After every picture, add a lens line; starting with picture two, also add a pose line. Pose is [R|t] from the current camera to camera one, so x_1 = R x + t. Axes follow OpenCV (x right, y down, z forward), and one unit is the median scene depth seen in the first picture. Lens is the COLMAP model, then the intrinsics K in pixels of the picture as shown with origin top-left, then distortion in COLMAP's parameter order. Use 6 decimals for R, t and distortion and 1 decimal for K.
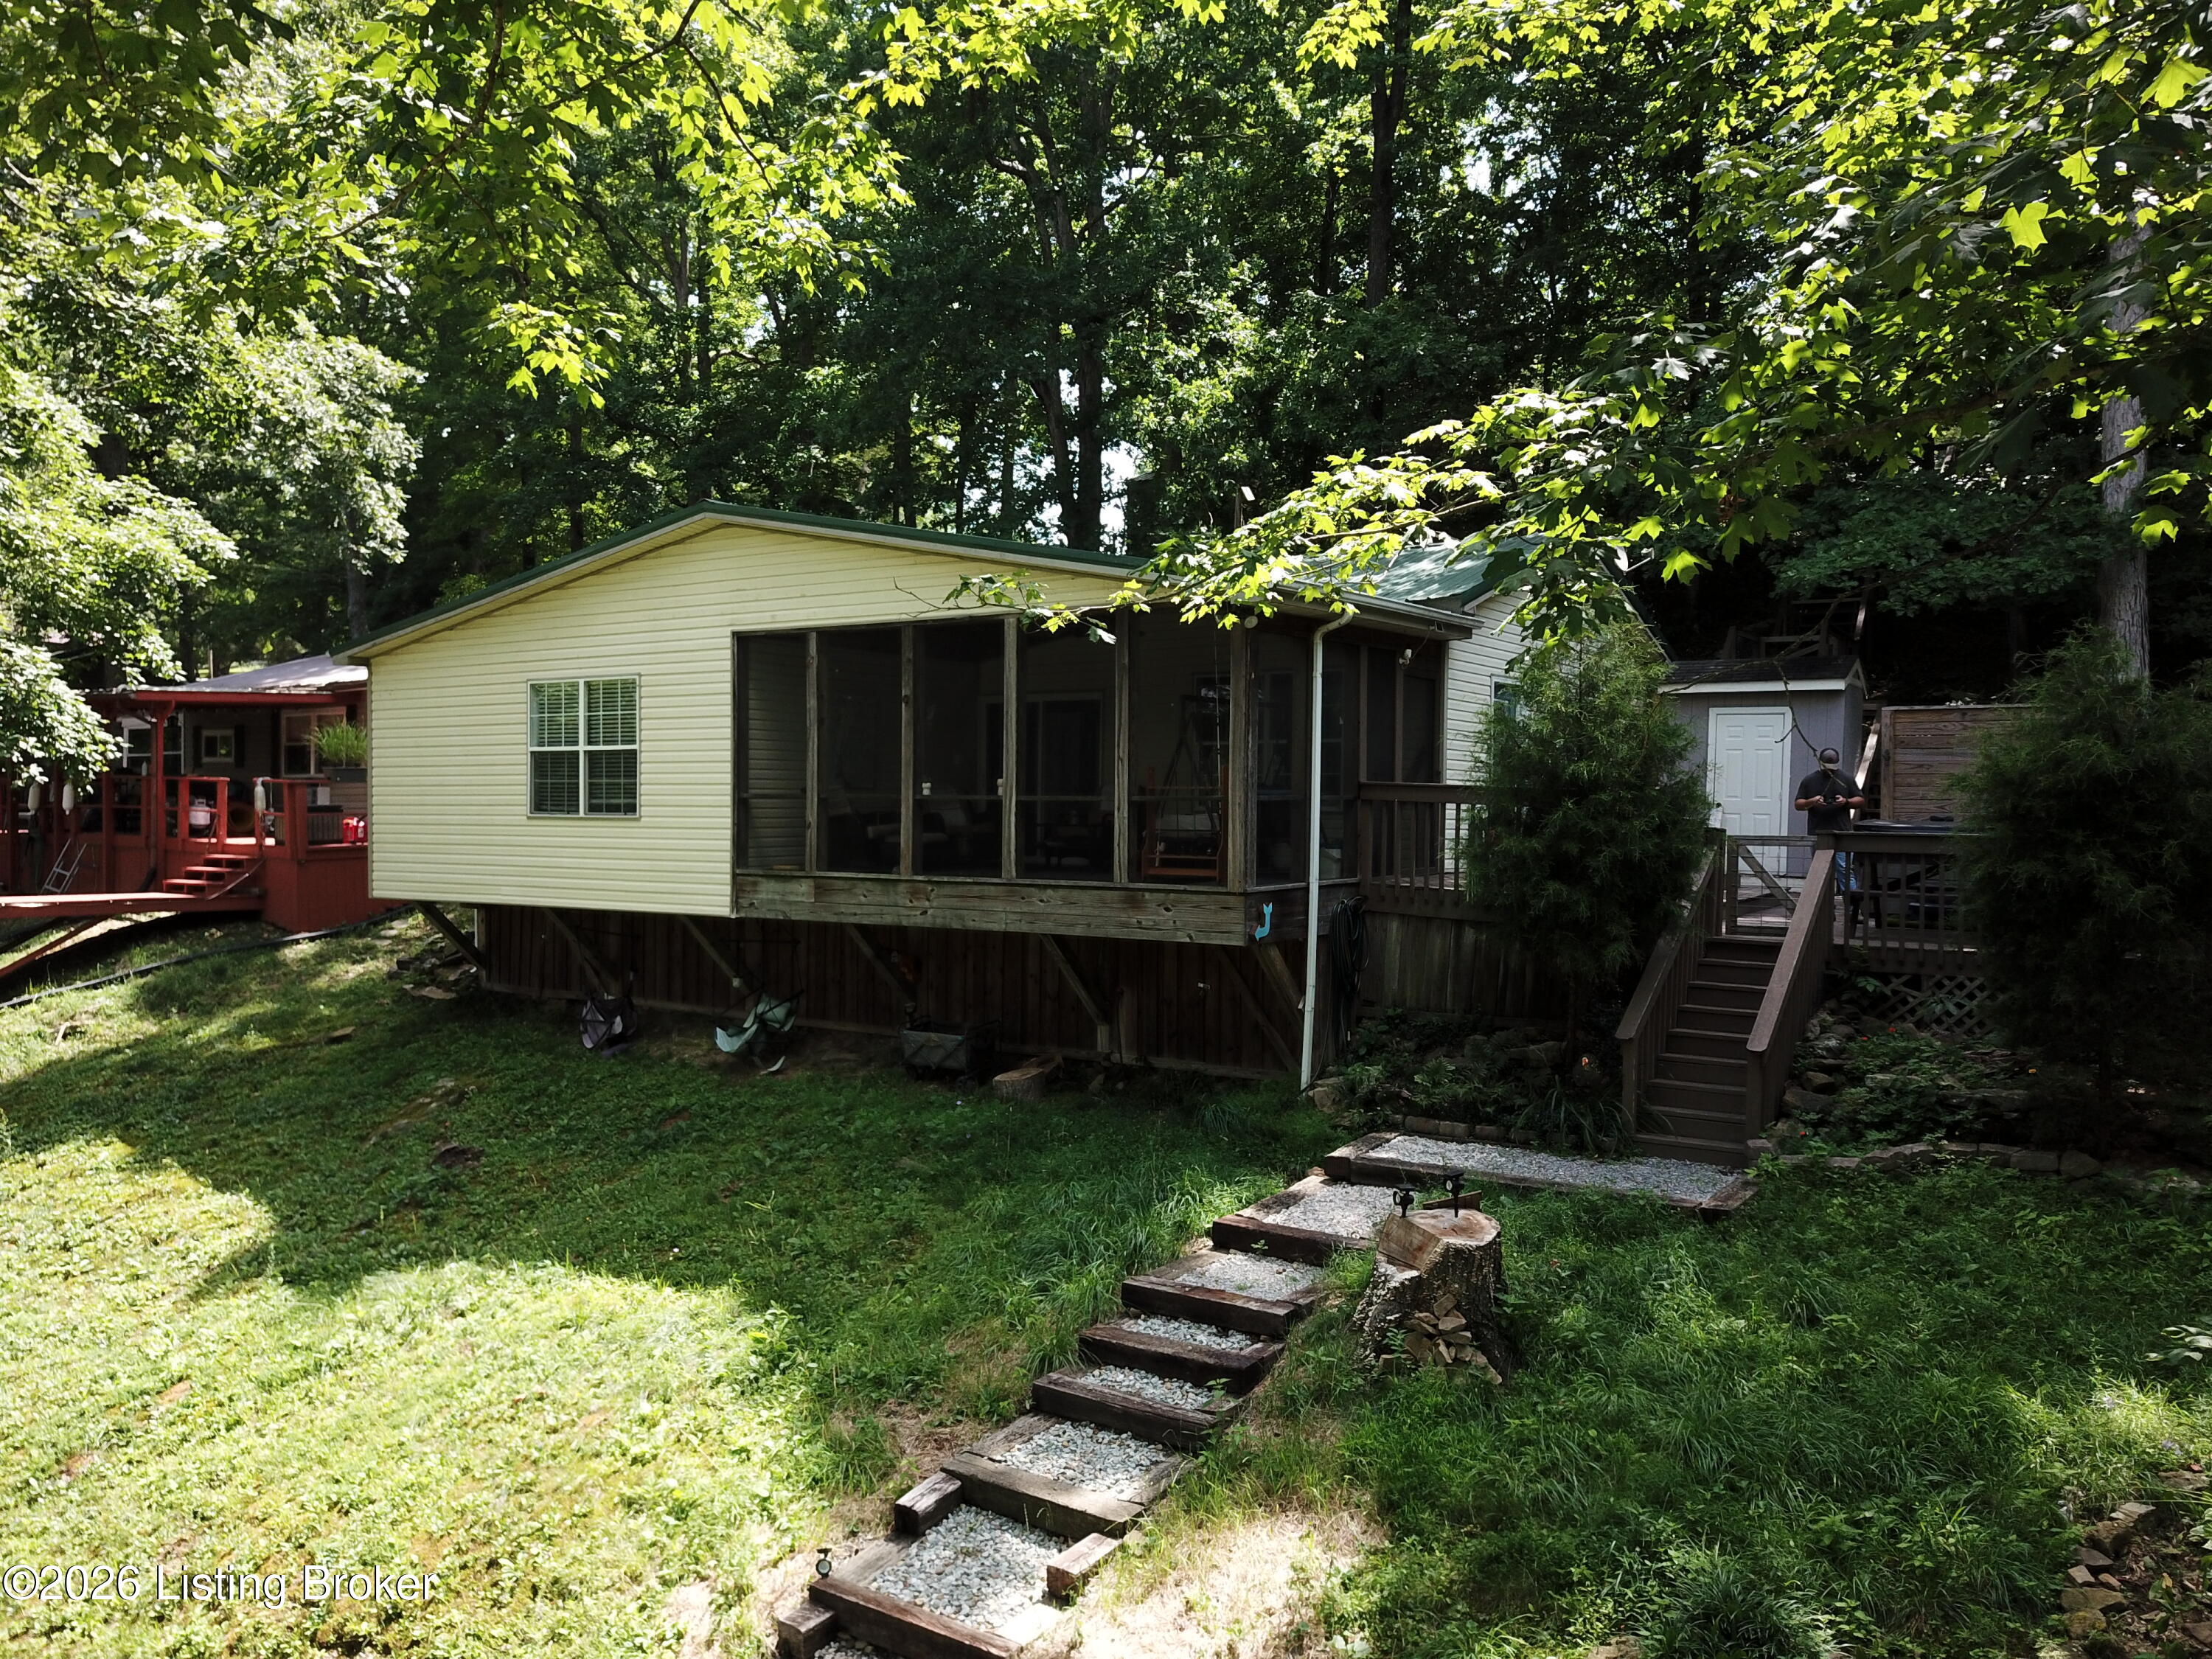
lens RADIAL K [[1707.0, 0, 1106.0], [0, 1707.0, 829.5], [0, 0, 1]] dist [0.005974, 0.000319]
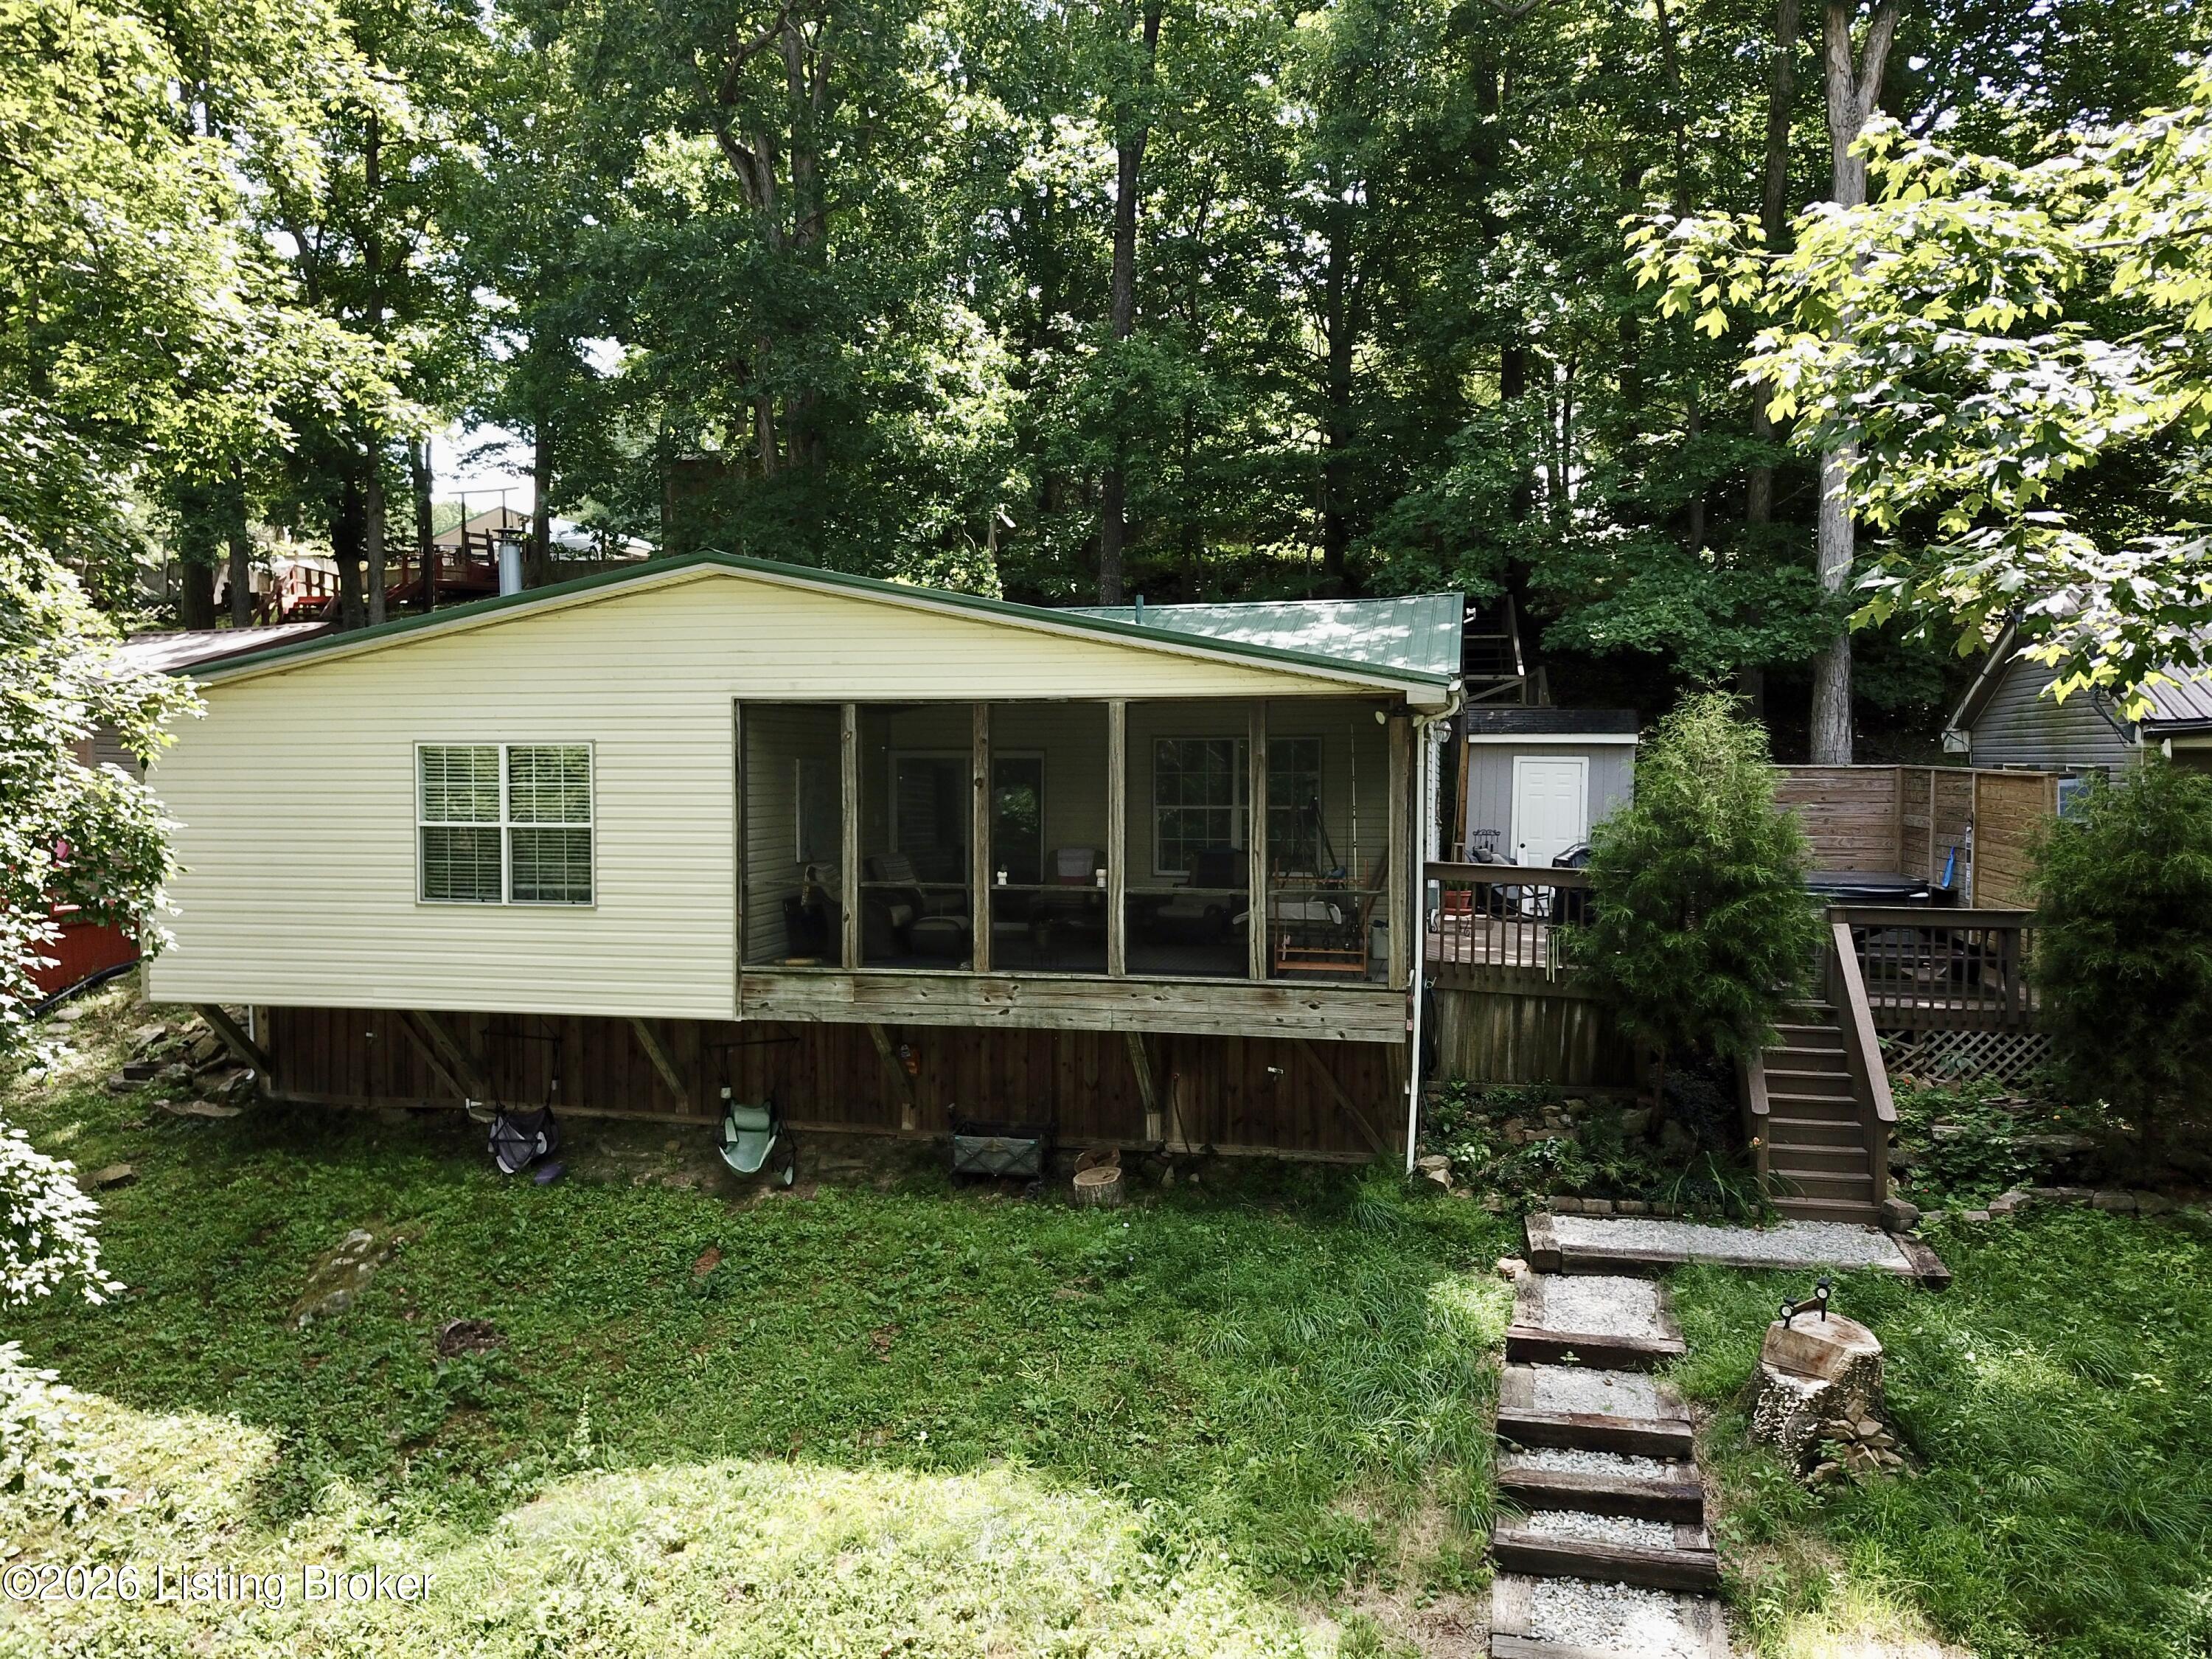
lens RADIAL K [[1707.0, 0, 1106.0], [0, 1707.0, 829.5], [0, 0, 1]] dist [0.005974, 0.000319]
pose [[0.933241, -0.017051, 0.358847, -0.385896], [0.010290, 0.999732, 0.020744, -0.069366], [-0.359104, -0.015666, 0.933166, 0.112458]]
